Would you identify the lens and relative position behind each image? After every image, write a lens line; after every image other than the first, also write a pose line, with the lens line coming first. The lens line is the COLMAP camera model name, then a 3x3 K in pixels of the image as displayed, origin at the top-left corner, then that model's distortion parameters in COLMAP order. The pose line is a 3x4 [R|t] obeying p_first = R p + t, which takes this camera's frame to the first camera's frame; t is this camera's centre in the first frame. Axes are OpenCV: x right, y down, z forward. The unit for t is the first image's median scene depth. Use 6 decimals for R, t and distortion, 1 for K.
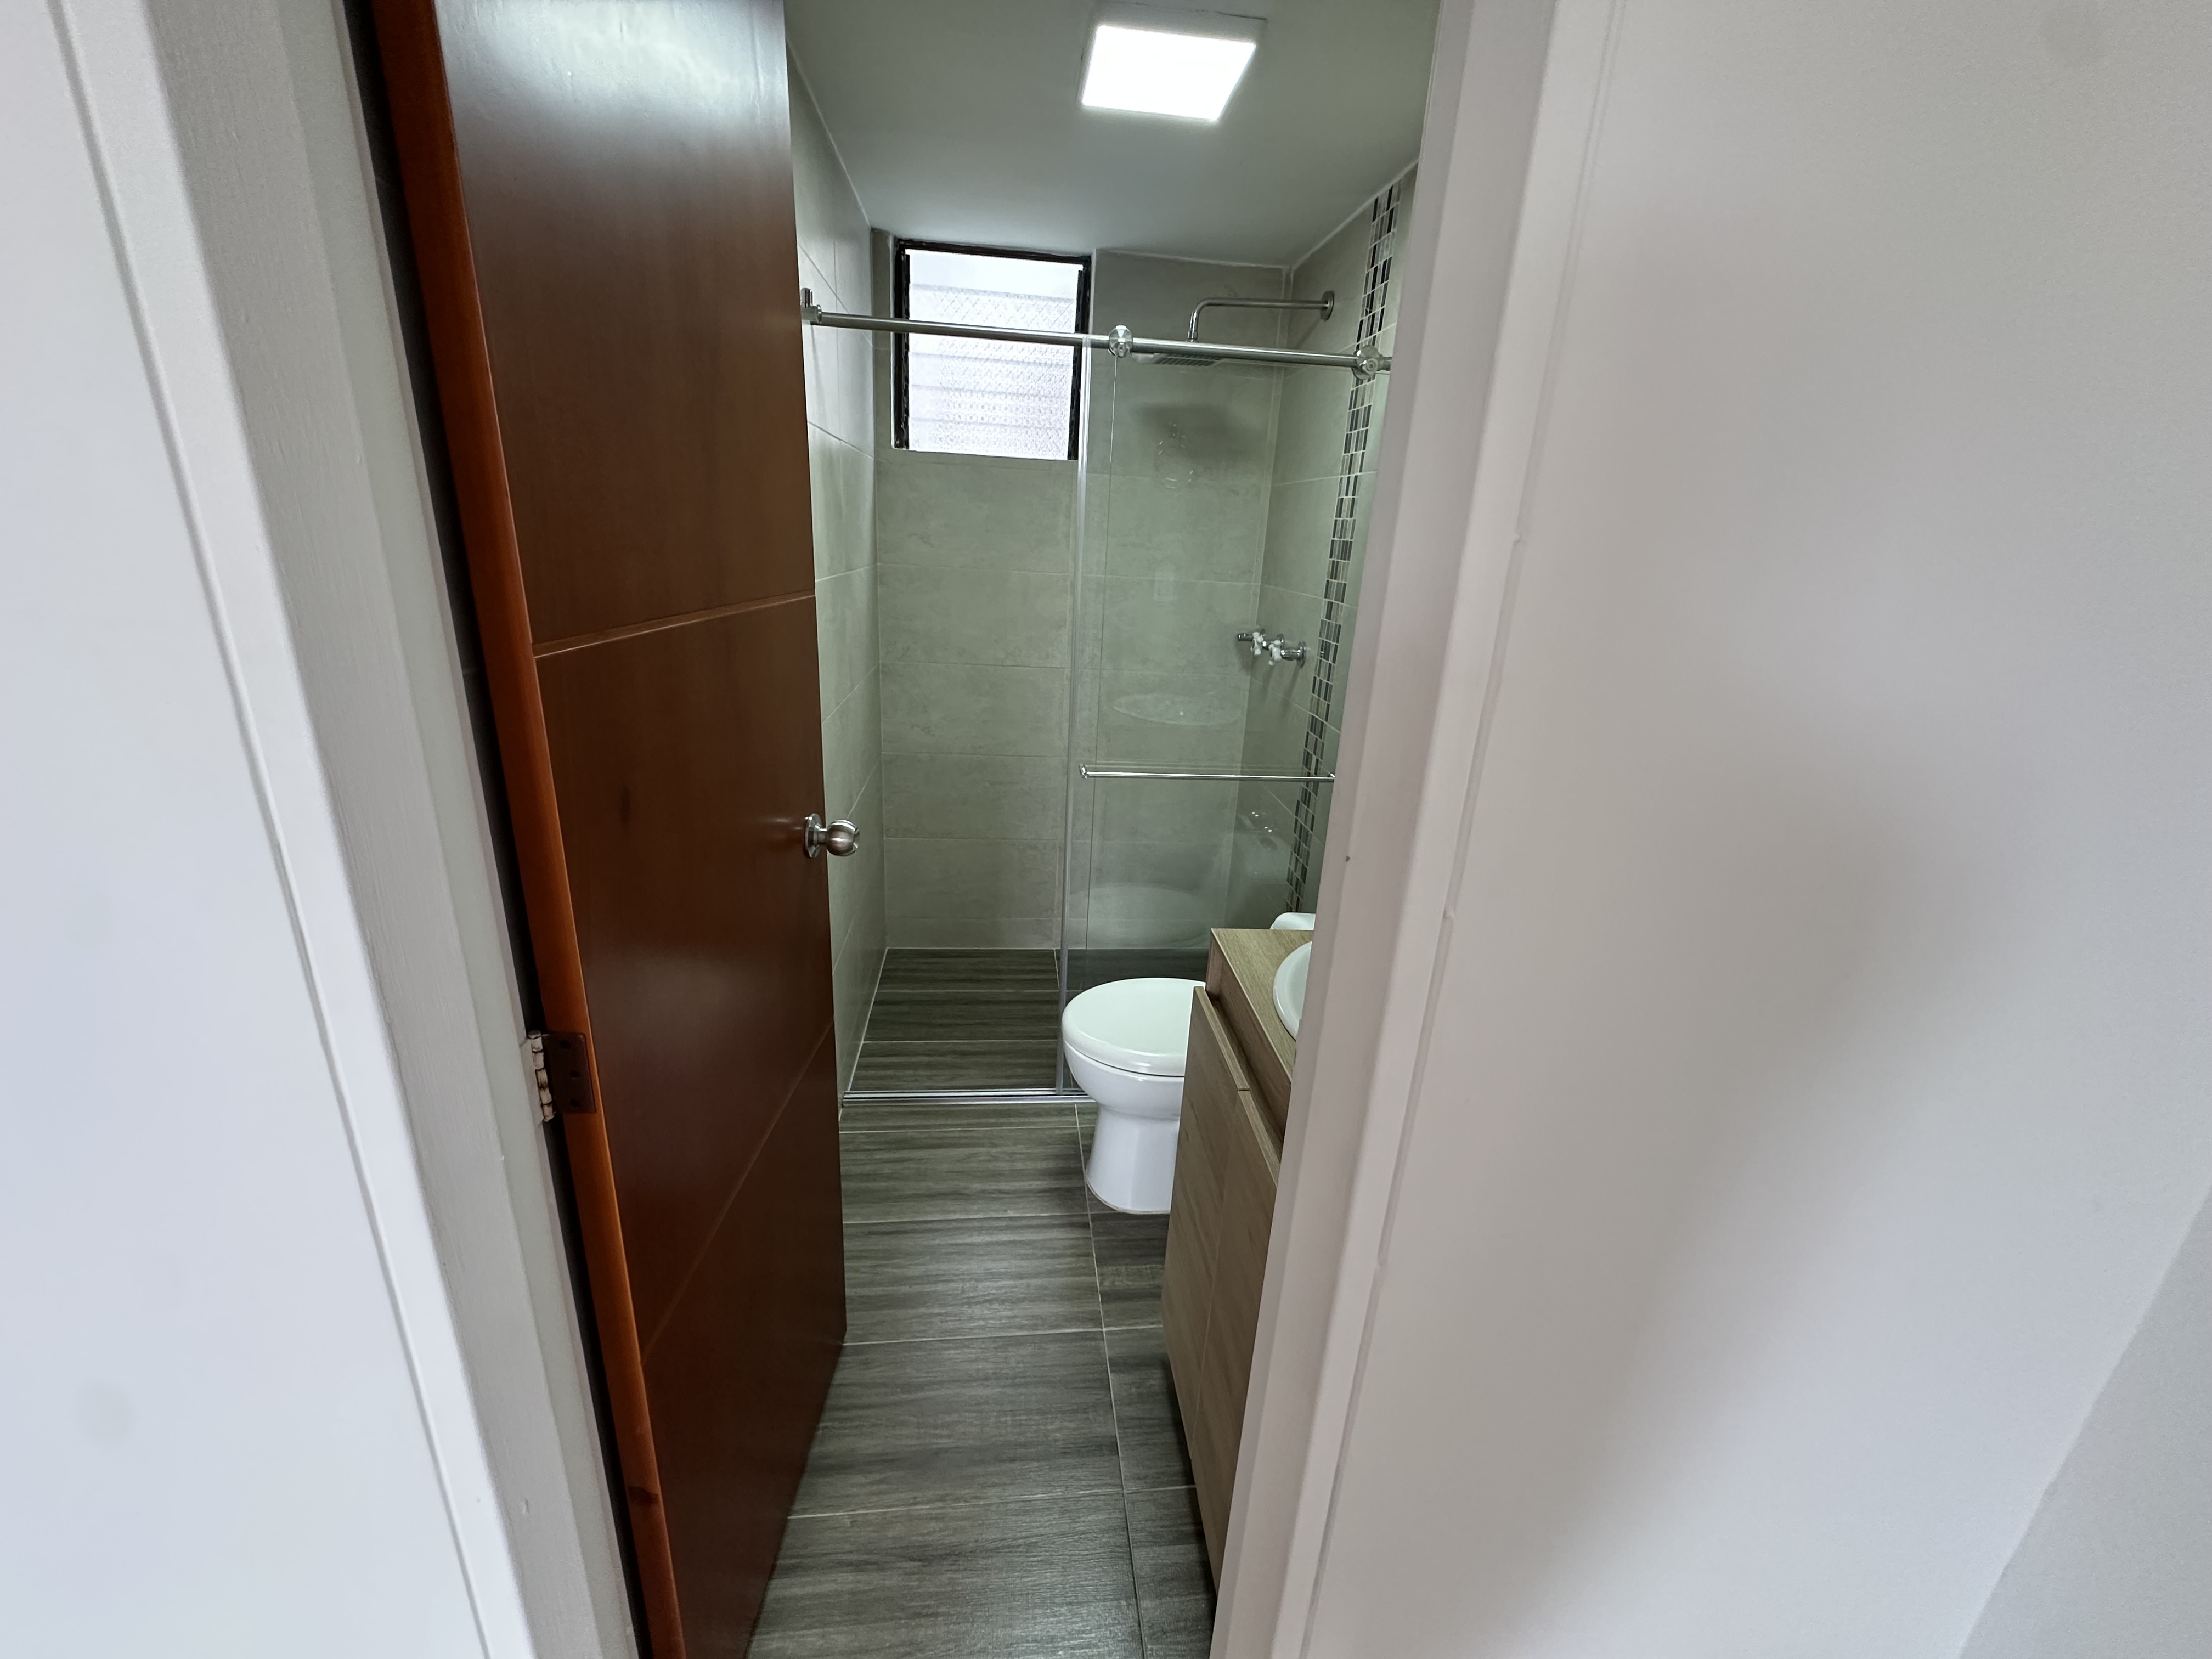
lens RADIAL K [[881.1, 0, 1104.4], [0, 881.1, 829.6], [0, 0, 1]] dist [-0.006801, 0.001073]
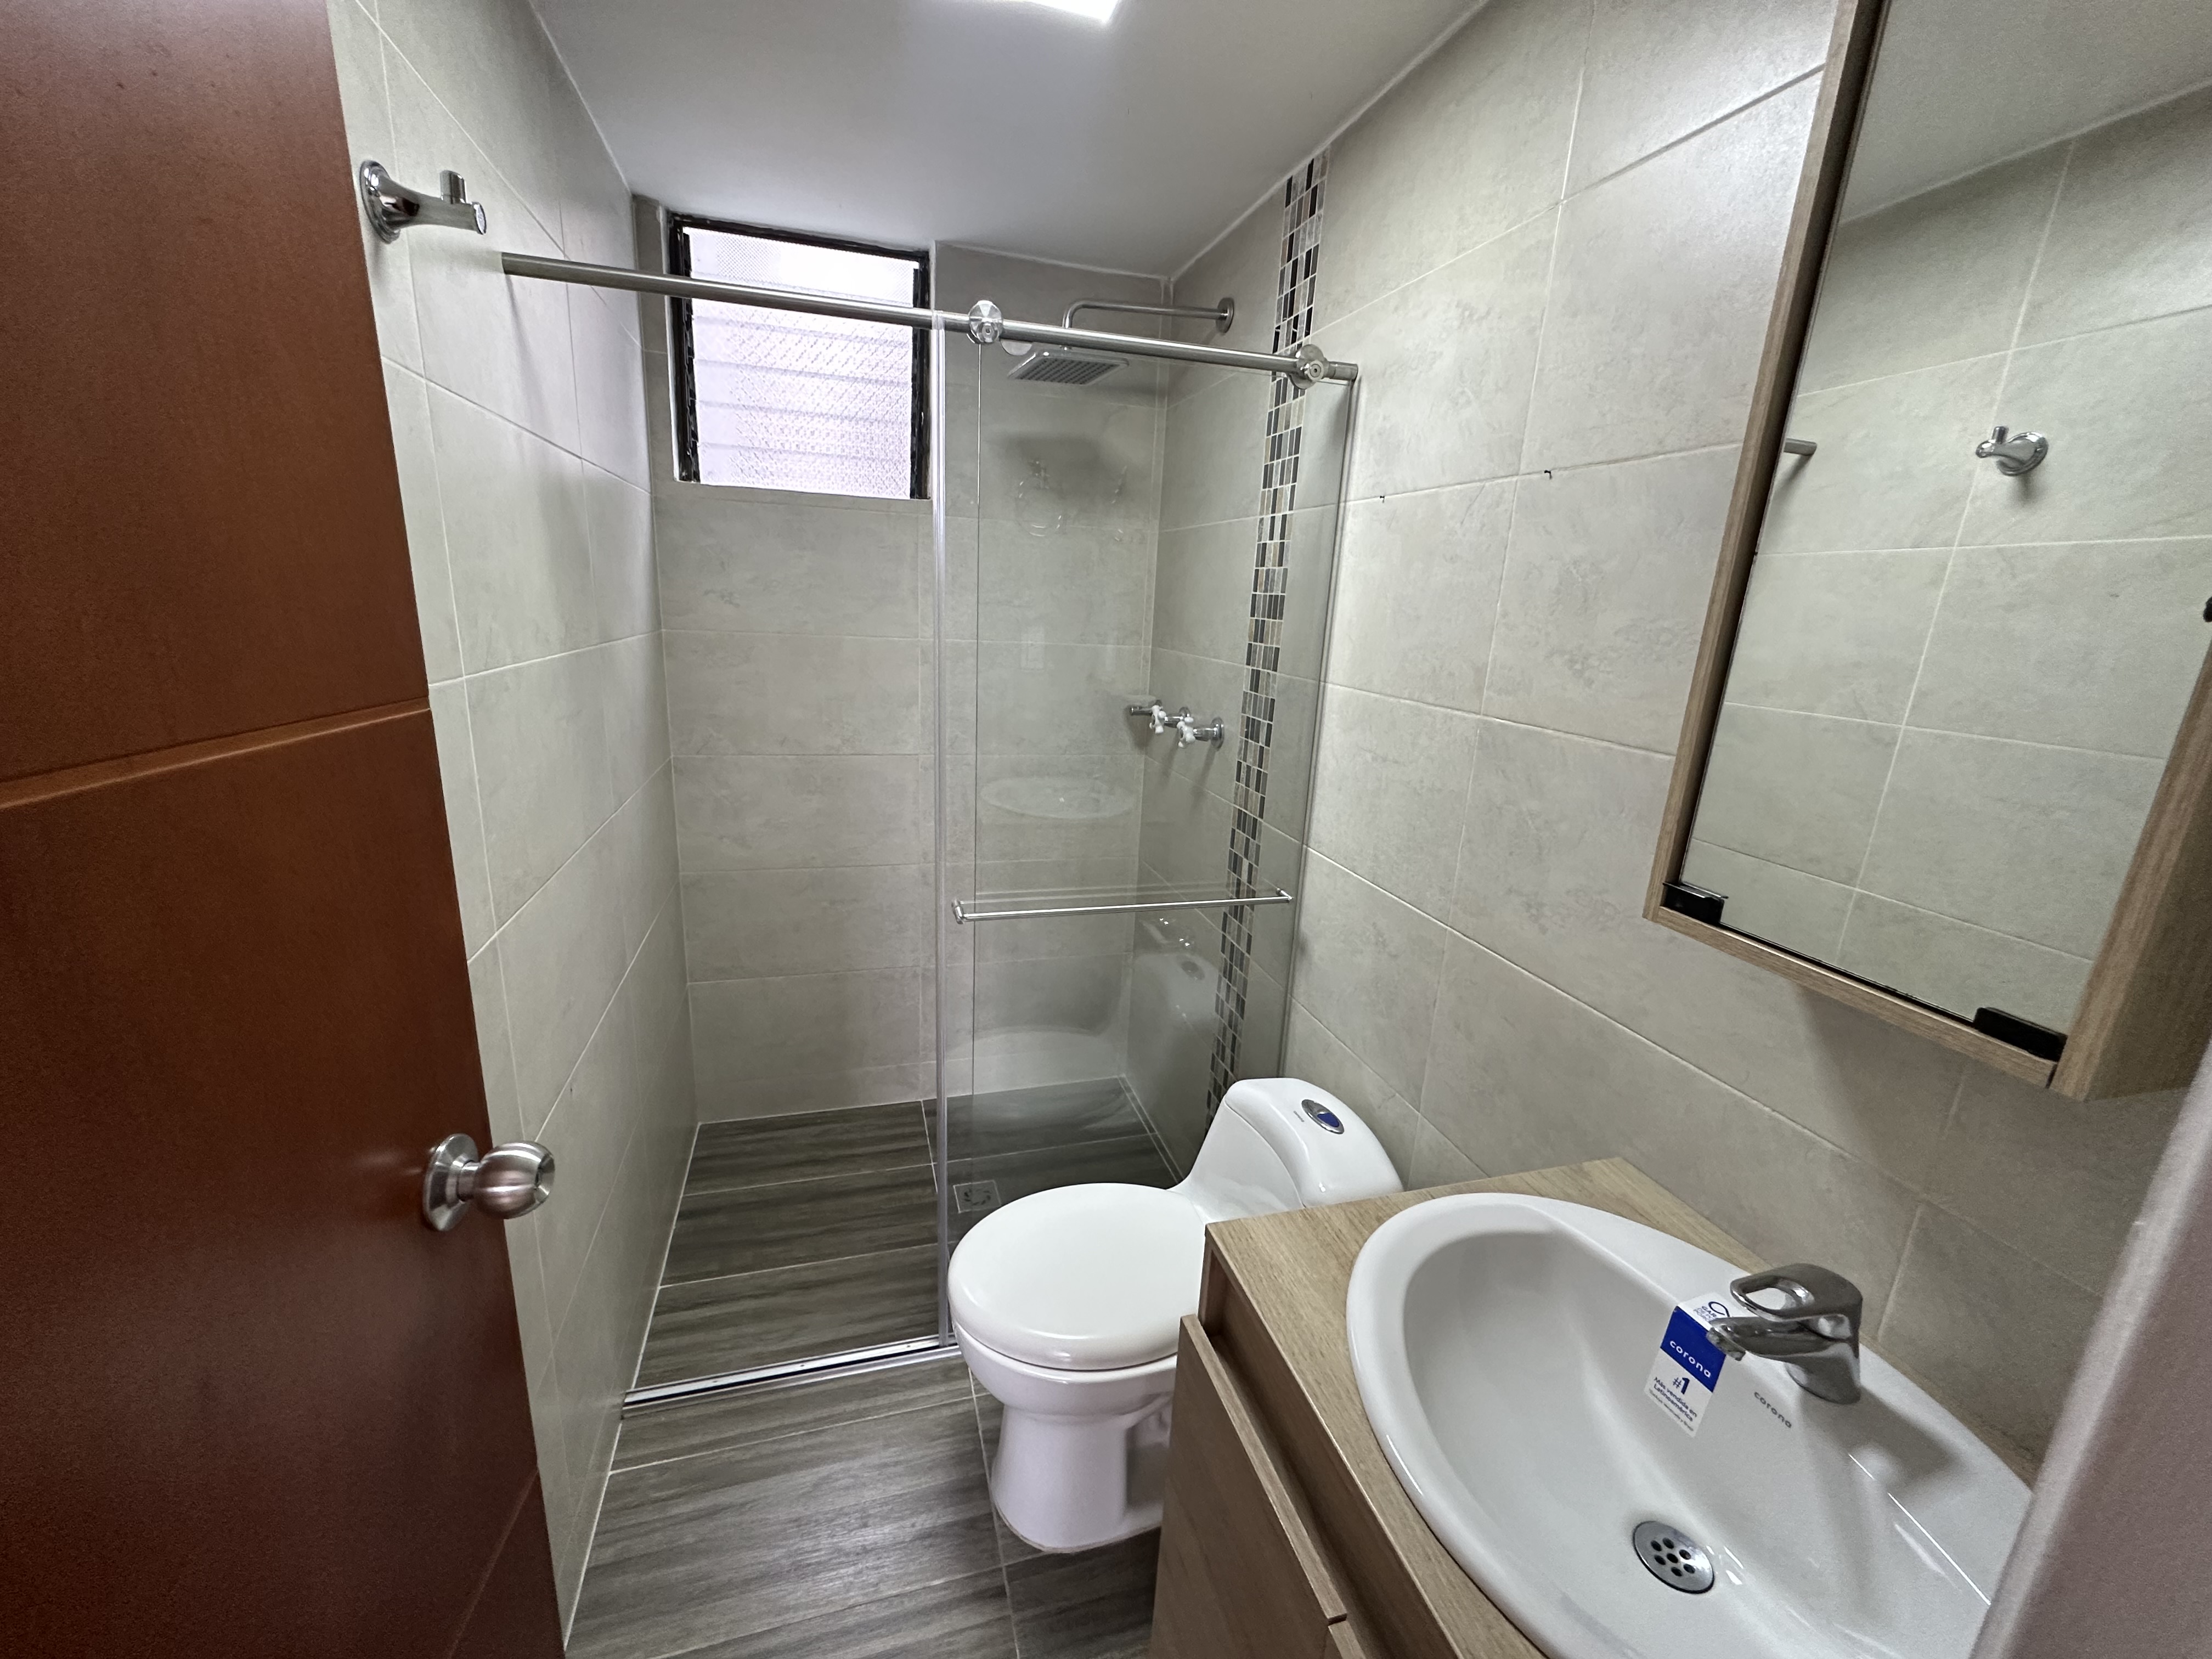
lens RADIAL K [[881.1, 0, 1104.5], [0, 881.1, 828.9], [0, 0, 1]] dist [-0.006801, 0.001073]
pose [[0.984527, -0.051488, 0.167500, -0.019435], [0.061584, 0.996549, -0.055646, -0.071282], [-0.164057, 0.065100, 0.984300, 0.220244]]
